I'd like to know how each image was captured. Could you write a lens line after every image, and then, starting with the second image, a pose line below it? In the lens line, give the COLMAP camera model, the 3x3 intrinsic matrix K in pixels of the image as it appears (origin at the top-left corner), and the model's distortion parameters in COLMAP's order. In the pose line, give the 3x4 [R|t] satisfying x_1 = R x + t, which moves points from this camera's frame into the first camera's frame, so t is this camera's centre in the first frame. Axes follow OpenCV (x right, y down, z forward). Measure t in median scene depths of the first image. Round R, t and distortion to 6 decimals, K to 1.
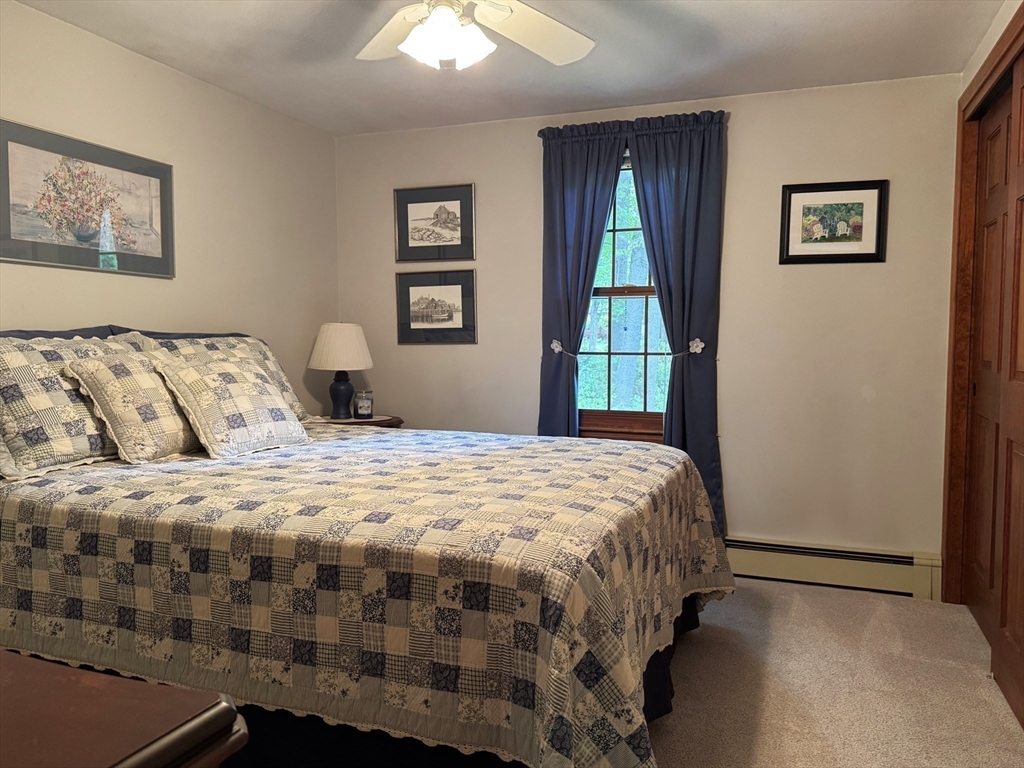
lens RADIAL K [[751.1, 0, 512.0], [0, 751.1, 384.0], [0, 0, 1]] dist [0.008855, 0.001668]
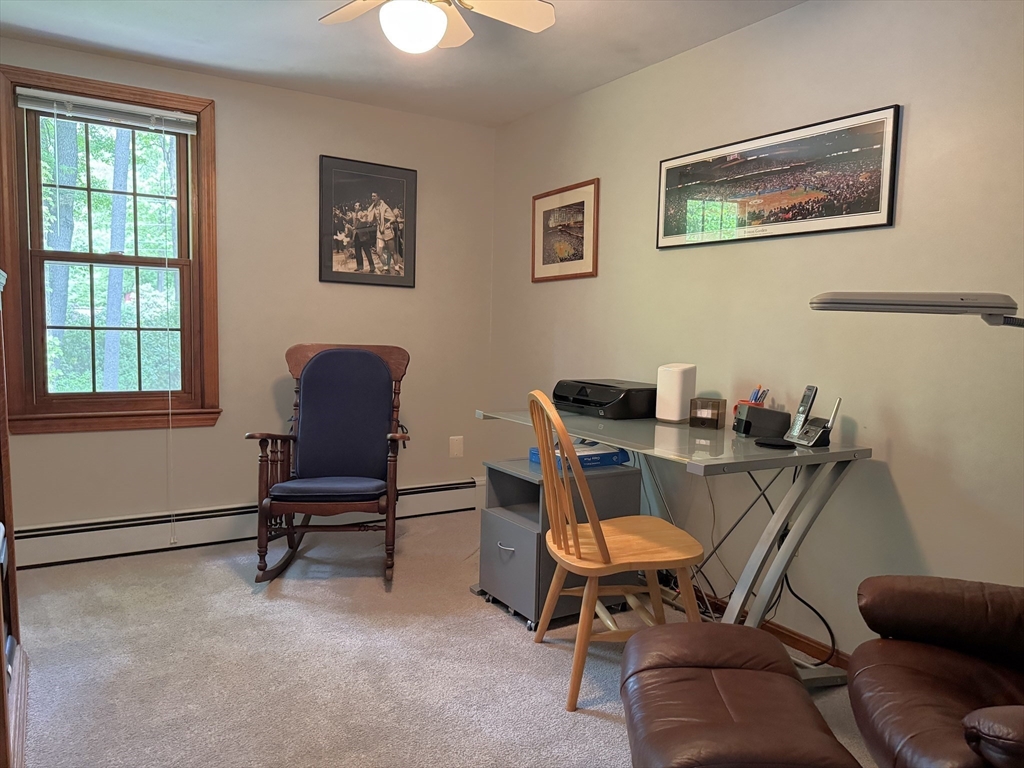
lens RADIAL K [[751.1, 0, 512.0], [0, 751.1, 384.0], [0, 0, 1]] dist [0.008855, 0.001668]
pose [[0.601671, -0.053849, 0.796927, -0.288517], [0.022618, 0.998473, 0.050391, -0.008615], [-0.798423, -0.012294, 0.601971, 0.068570]]
